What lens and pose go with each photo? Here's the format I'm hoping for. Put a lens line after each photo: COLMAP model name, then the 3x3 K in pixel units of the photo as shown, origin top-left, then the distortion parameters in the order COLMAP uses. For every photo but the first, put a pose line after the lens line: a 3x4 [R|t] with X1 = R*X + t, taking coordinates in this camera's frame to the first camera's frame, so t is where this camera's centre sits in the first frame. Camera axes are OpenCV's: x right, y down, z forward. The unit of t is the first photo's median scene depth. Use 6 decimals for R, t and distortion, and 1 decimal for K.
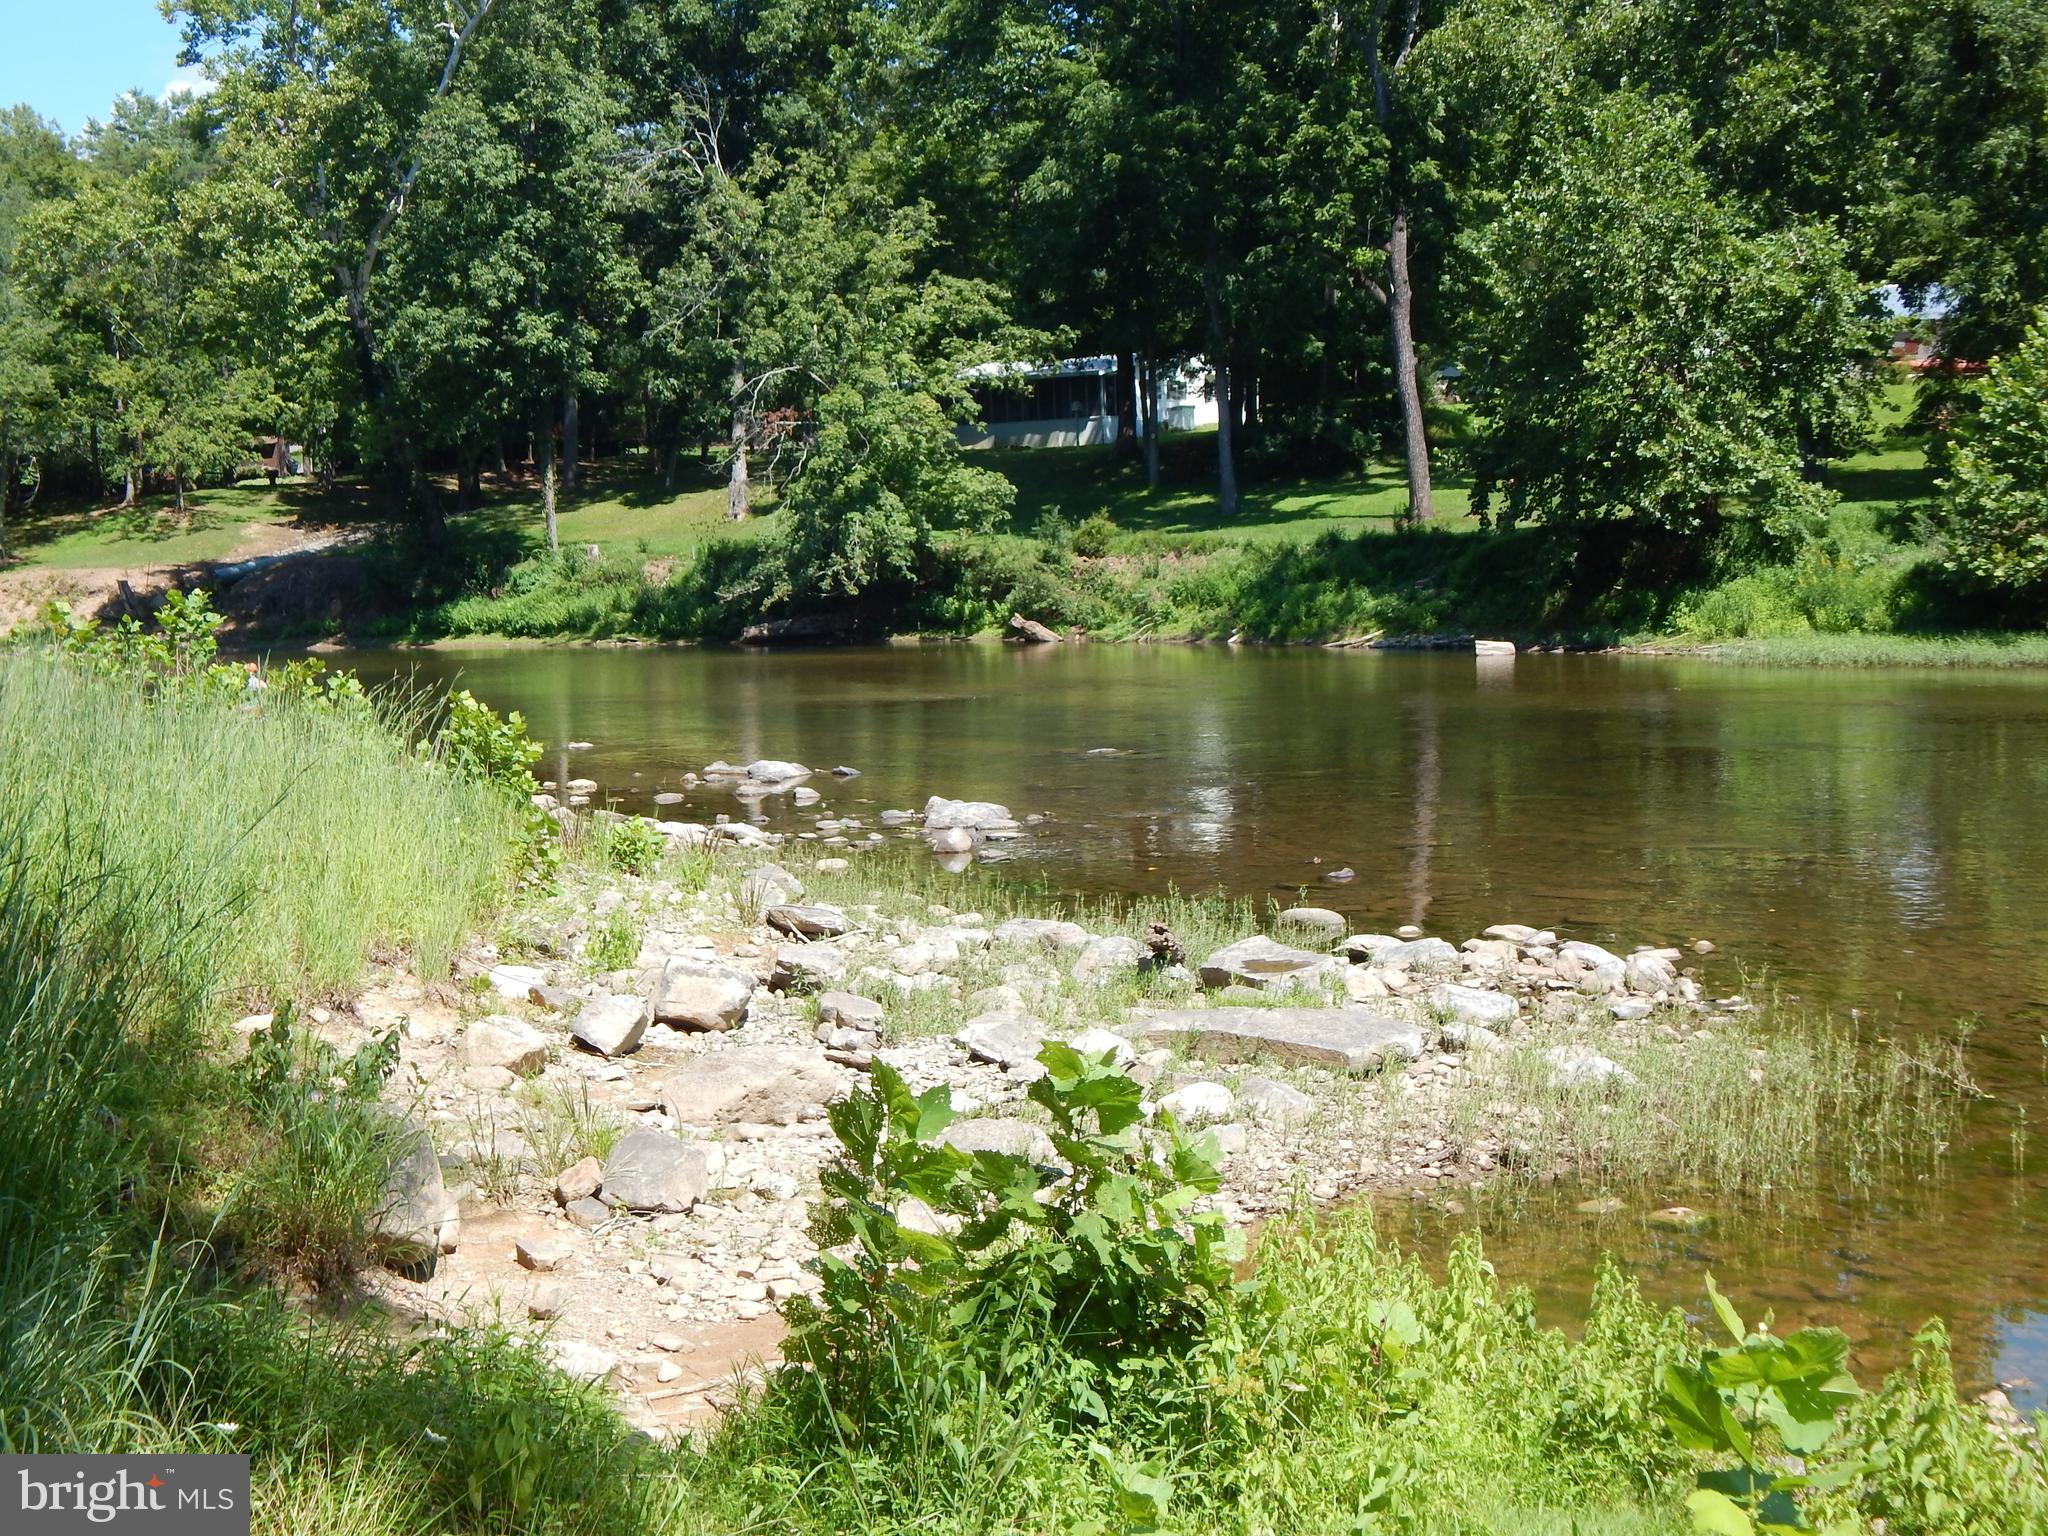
lens RADIAL K [[2883.3, 0, 1020.5], [0, 2883.3, 750.0], [0, 0, 1]] dist [-0.001685, 0.000000]
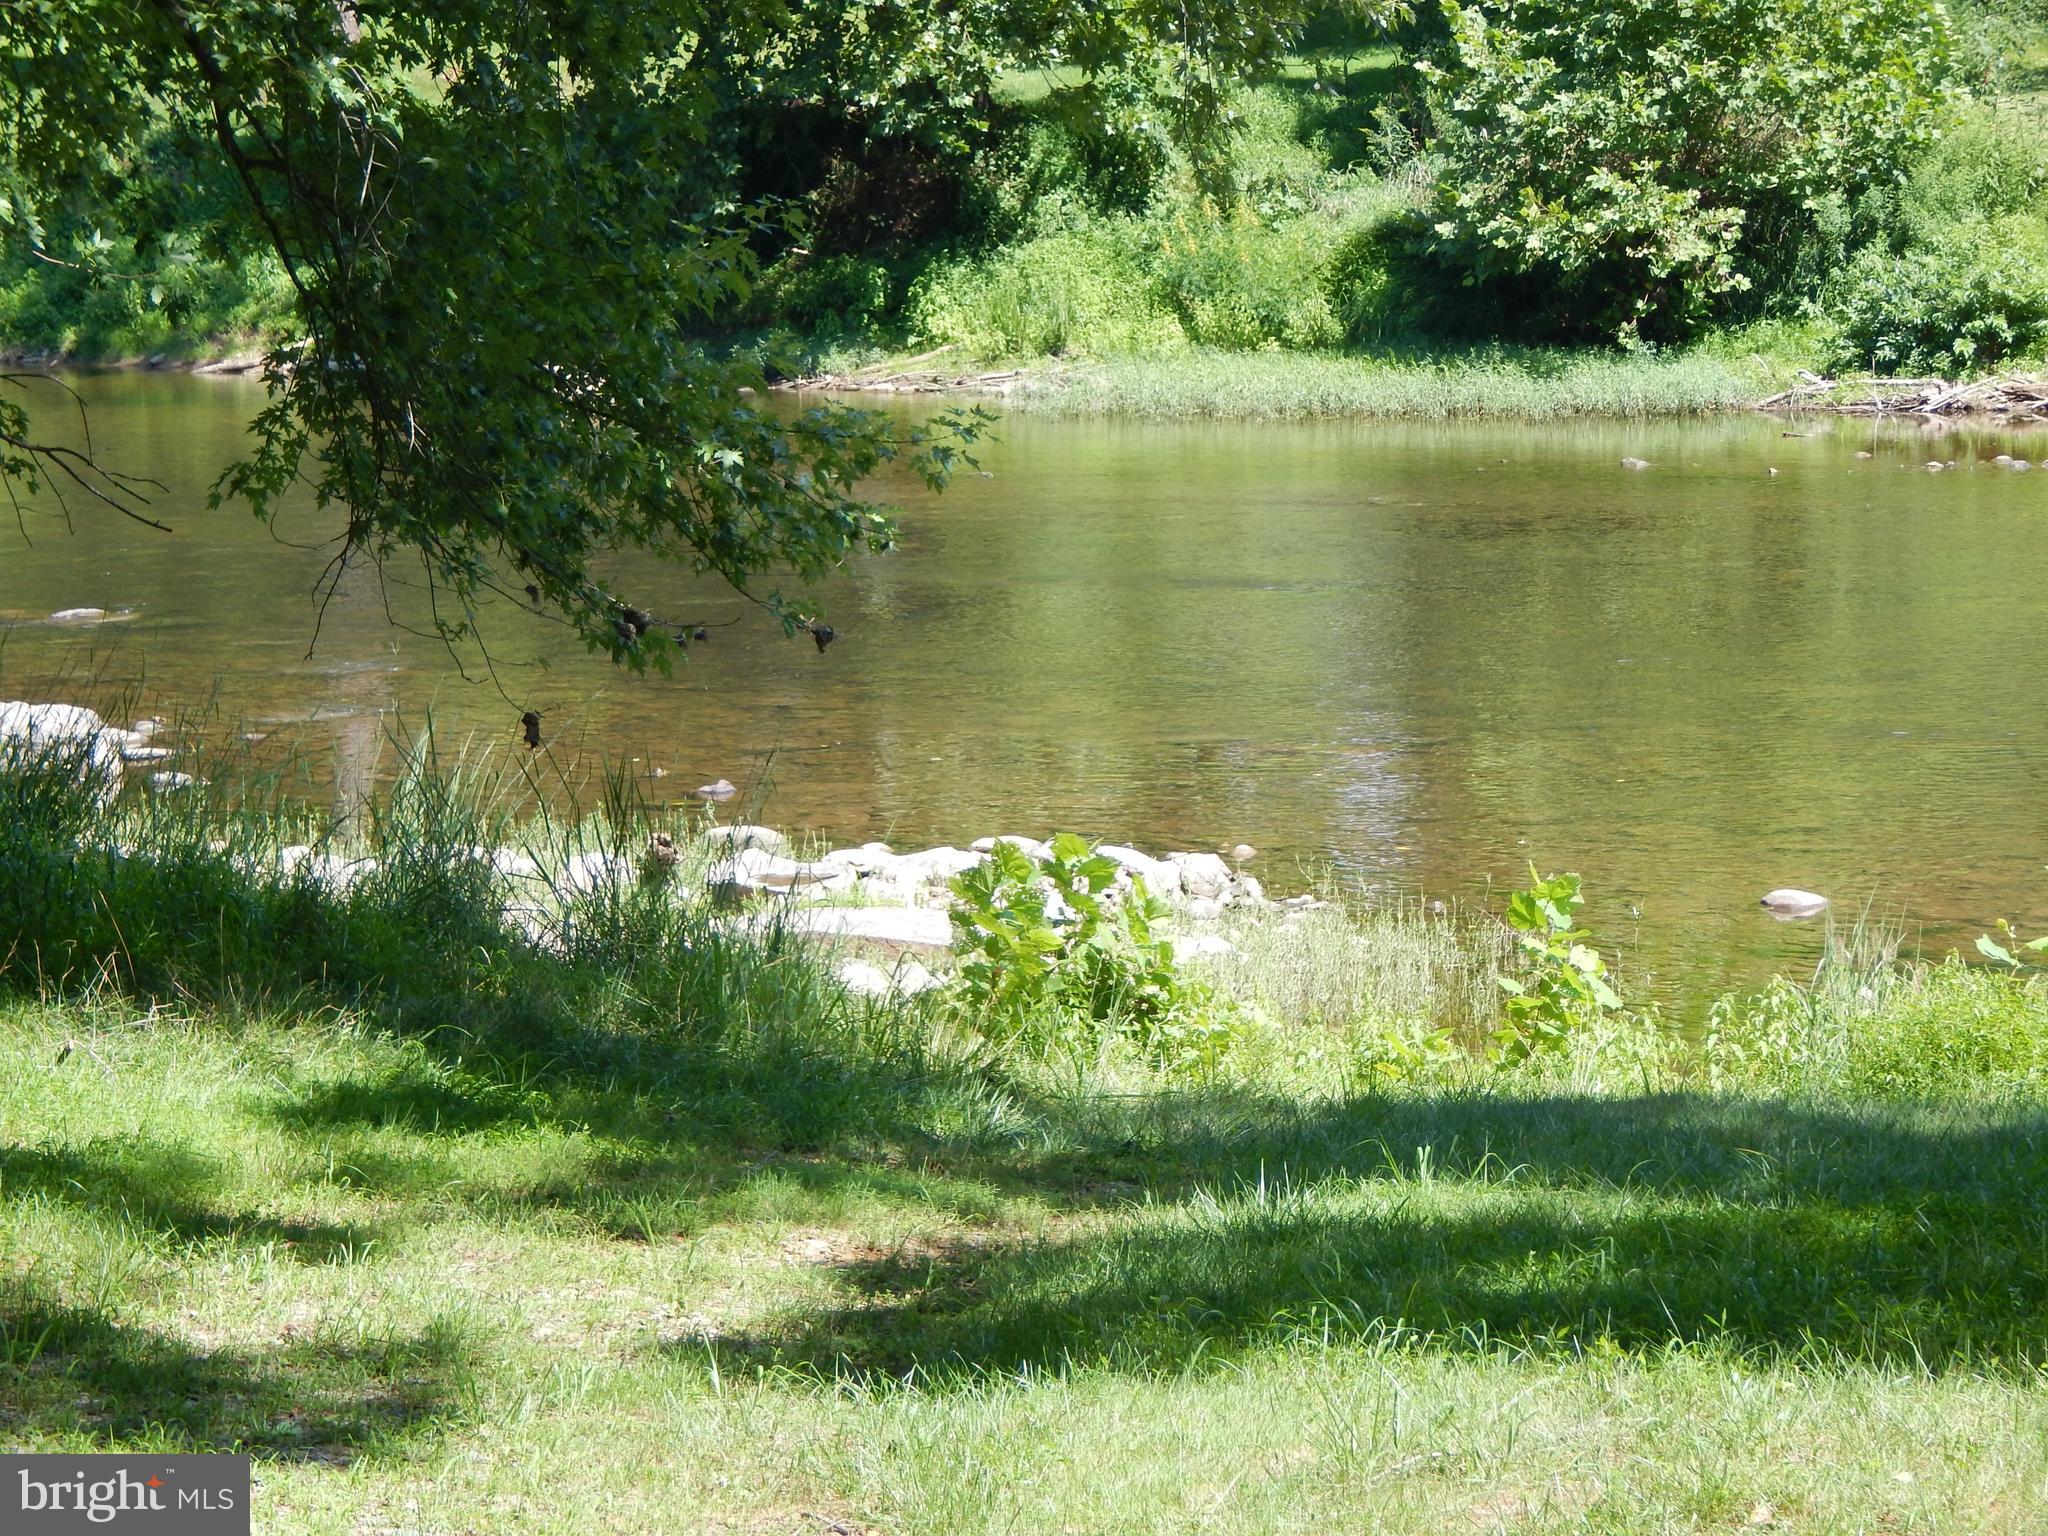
lens RADIAL K [[7679.0, 0, 1025.2], [0, 7679.0, 772.2], [0, 0, 1]] dist [-0.709033, 0.000000]
pose [[0.964933, -0.022180, 0.261559, -0.114145], [0.015002, 0.999455, 0.029407, -0.005729], [-0.262069, -0.024452, 0.964739, -0.315910]]
